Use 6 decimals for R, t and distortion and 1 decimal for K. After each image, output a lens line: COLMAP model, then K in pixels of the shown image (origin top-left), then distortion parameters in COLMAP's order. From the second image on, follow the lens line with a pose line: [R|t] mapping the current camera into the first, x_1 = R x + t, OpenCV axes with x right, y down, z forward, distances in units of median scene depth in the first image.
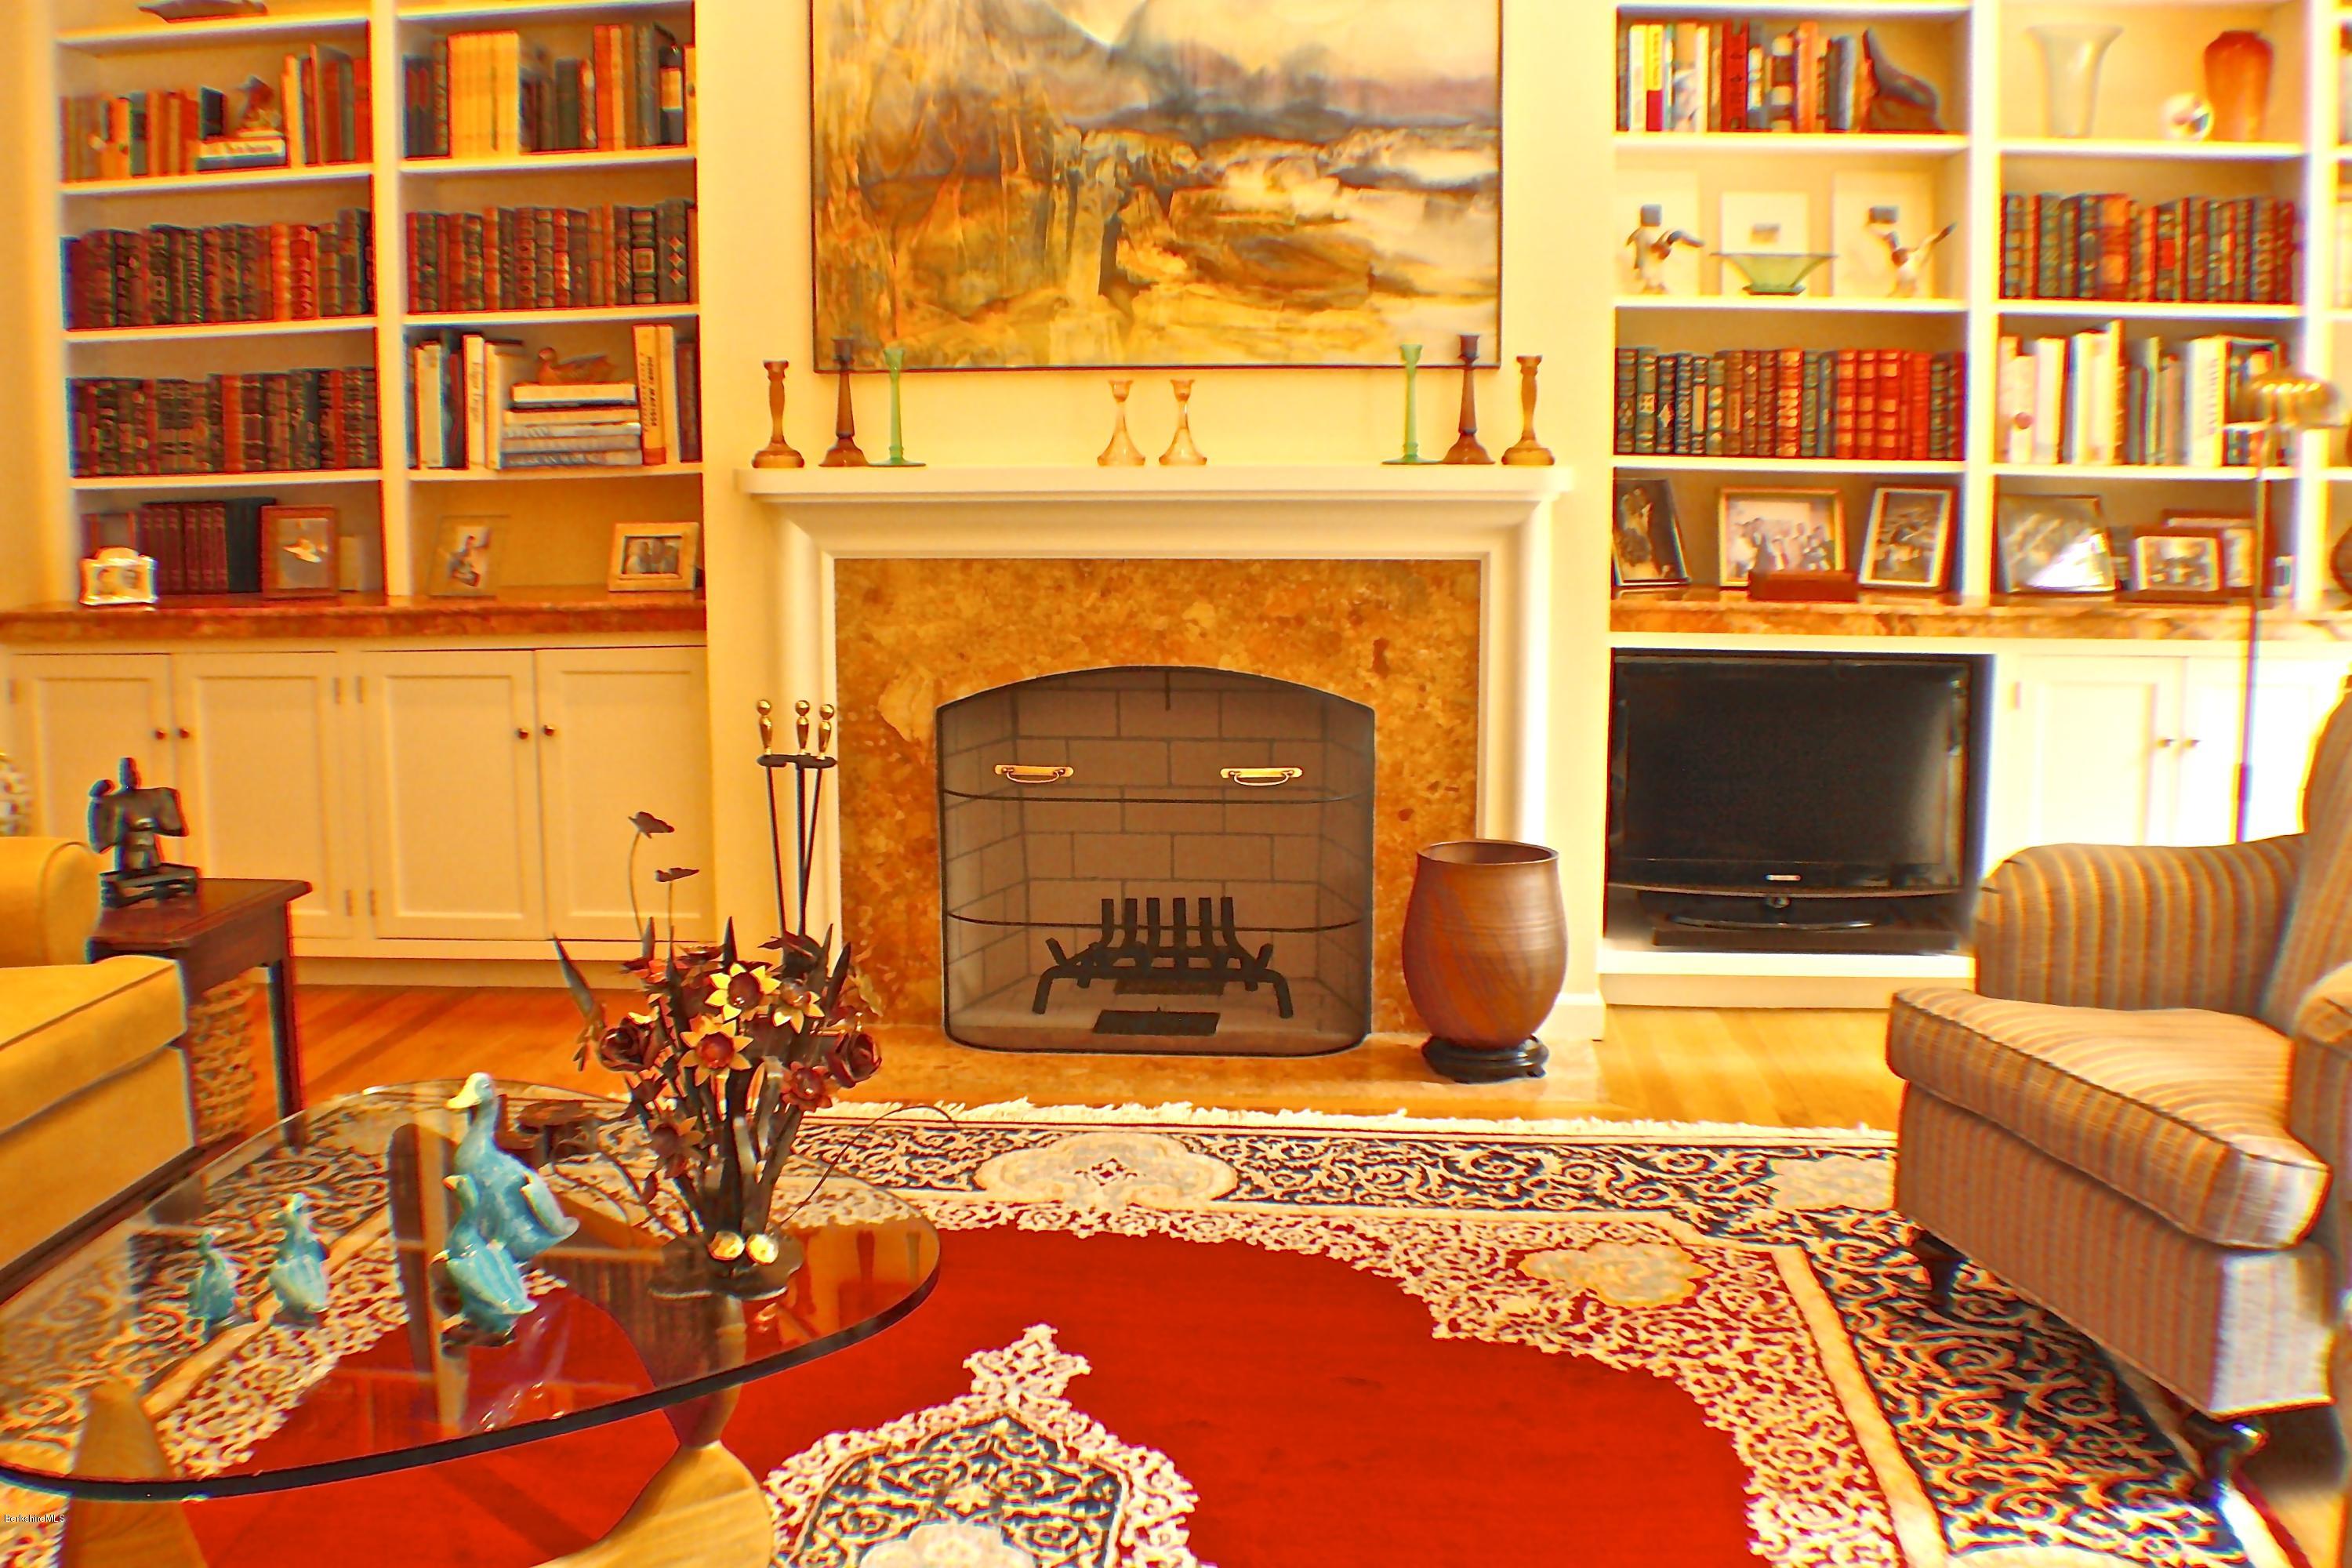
lens RADIAL K [[2506.6, 0, 1176.0], [0, 2506.6, 784.0], [0, 0, 1]] dist [-0.190059, -0.003446]
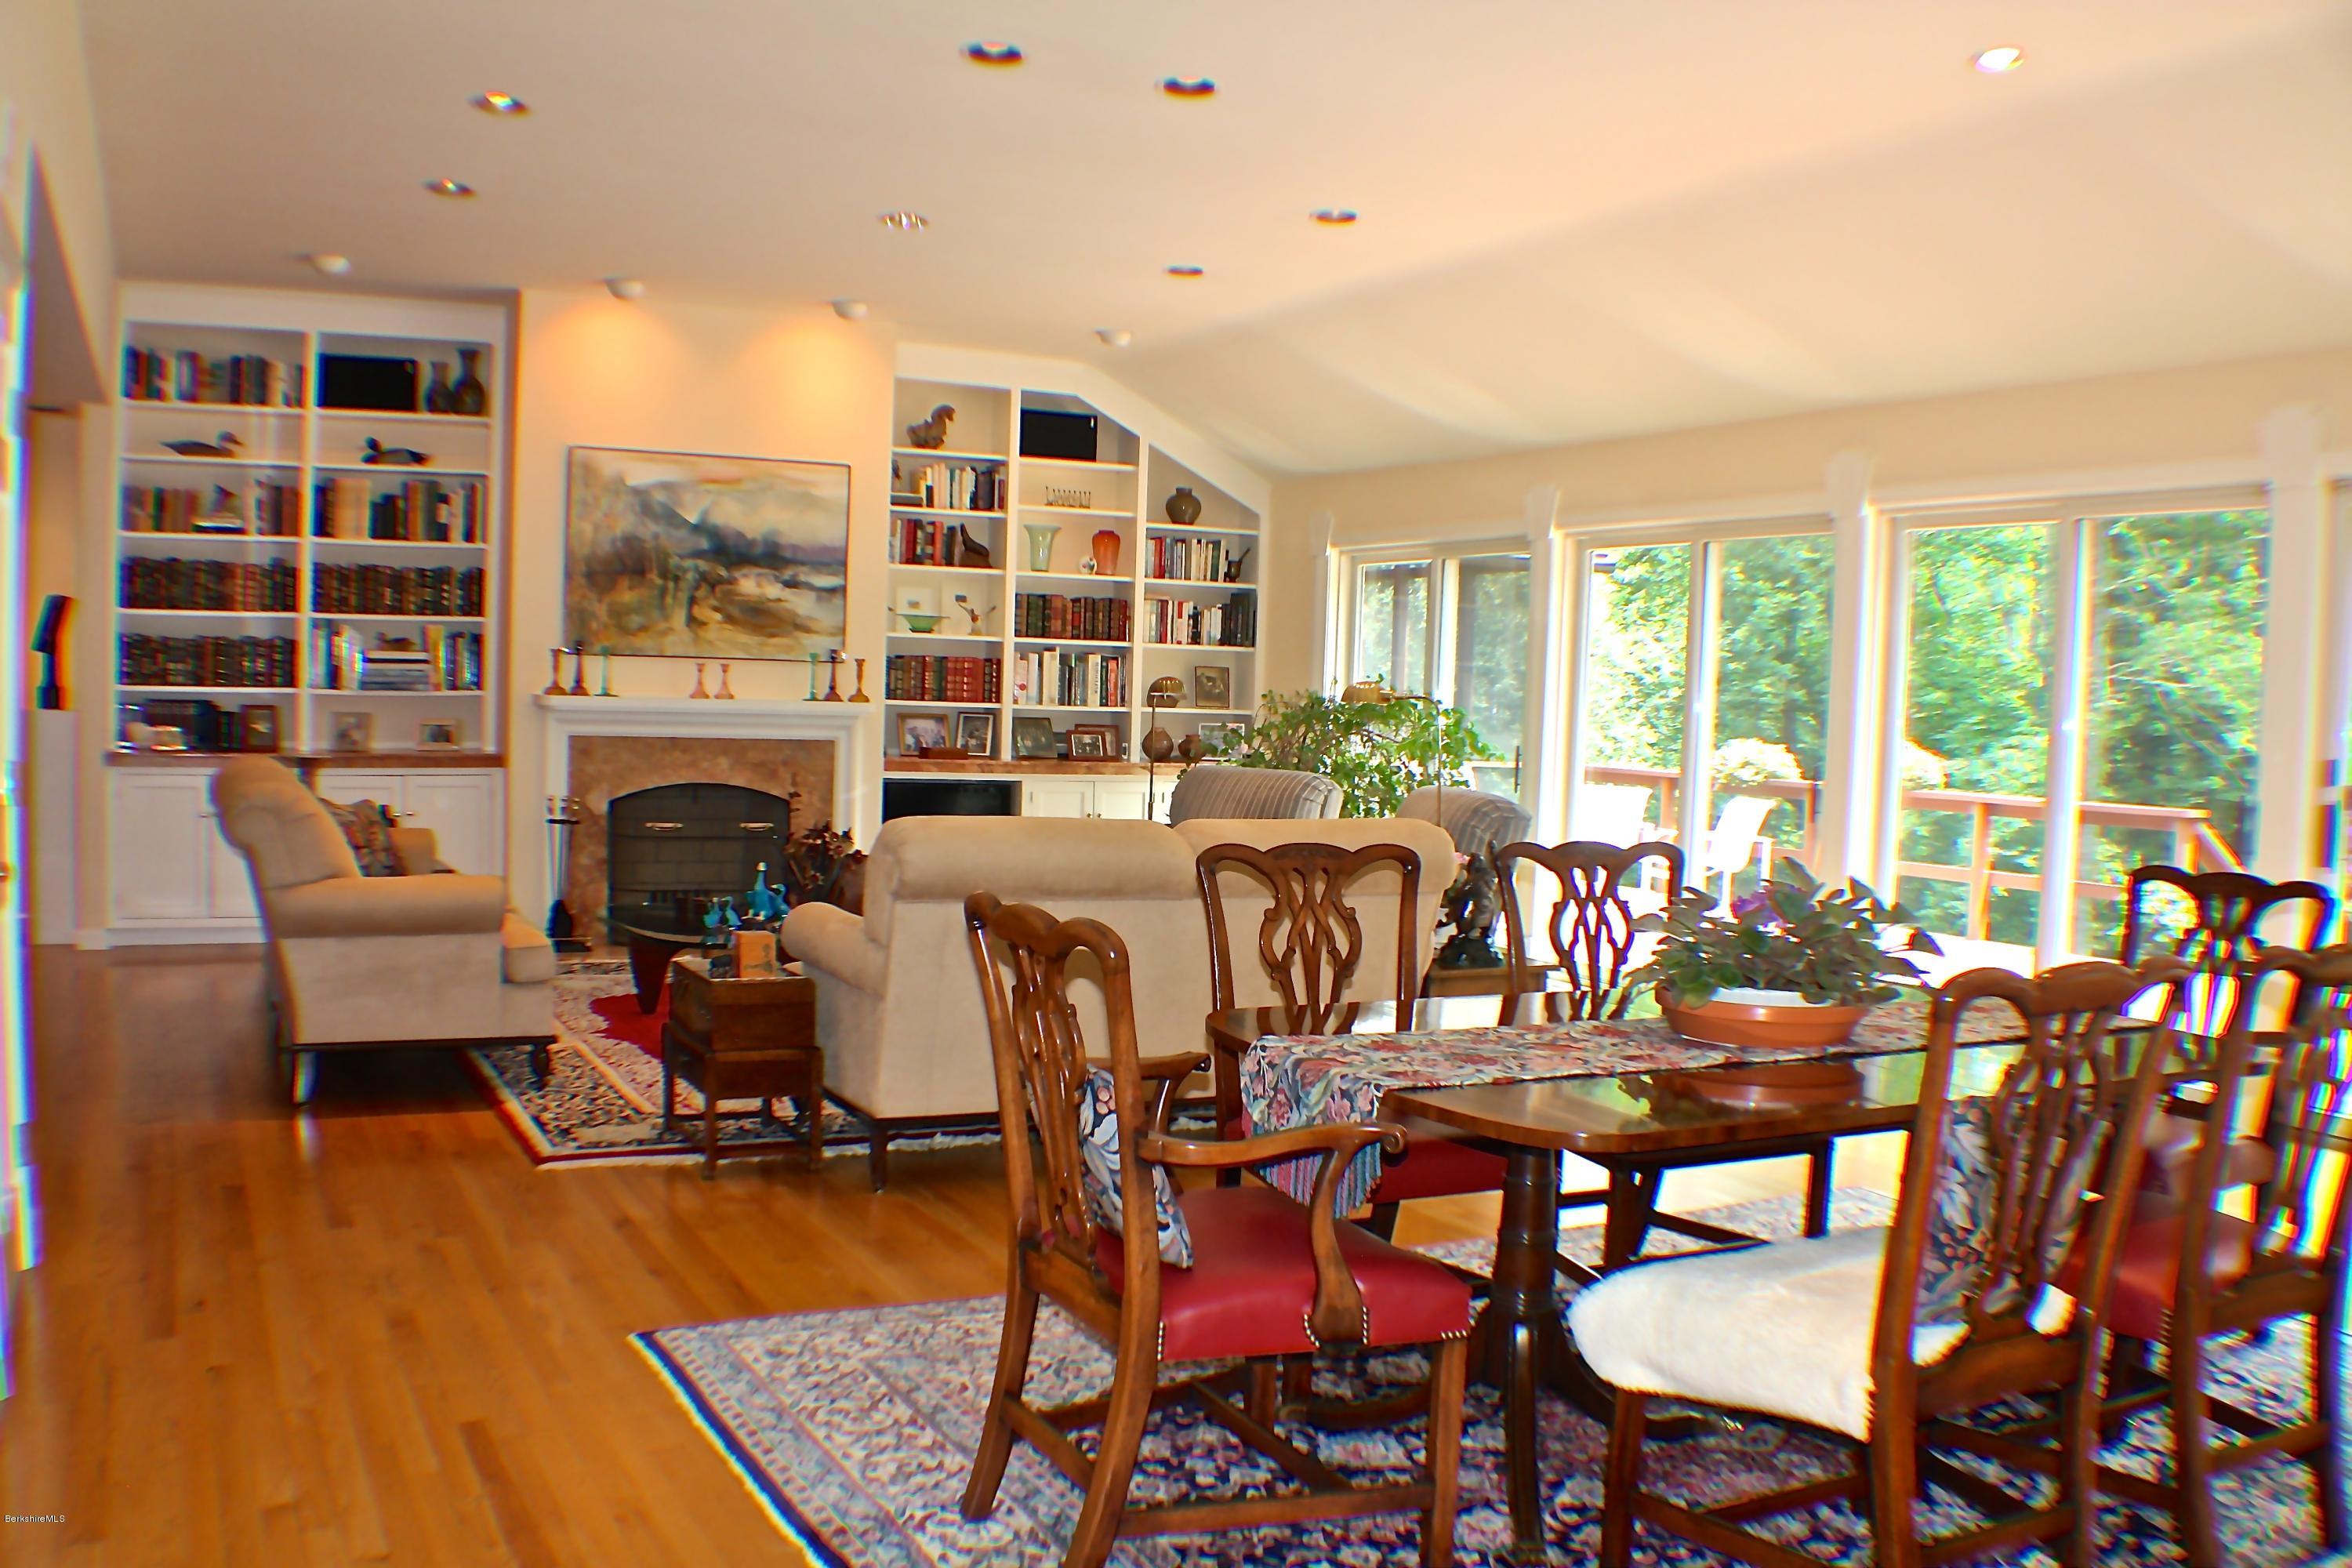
lens RADIAL K [[2107.0, 0, 1179.2], [0, 2107.0, 839.3], [0, 0, 1]] dist [-0.172887, 0.006163]
pose [[0.849209, -0.004094, 0.528040, -0.681399], [0.036512, 0.998032, -0.050982, 0.125202], [-0.526793, 0.062575, 0.847687, -0.924211]]
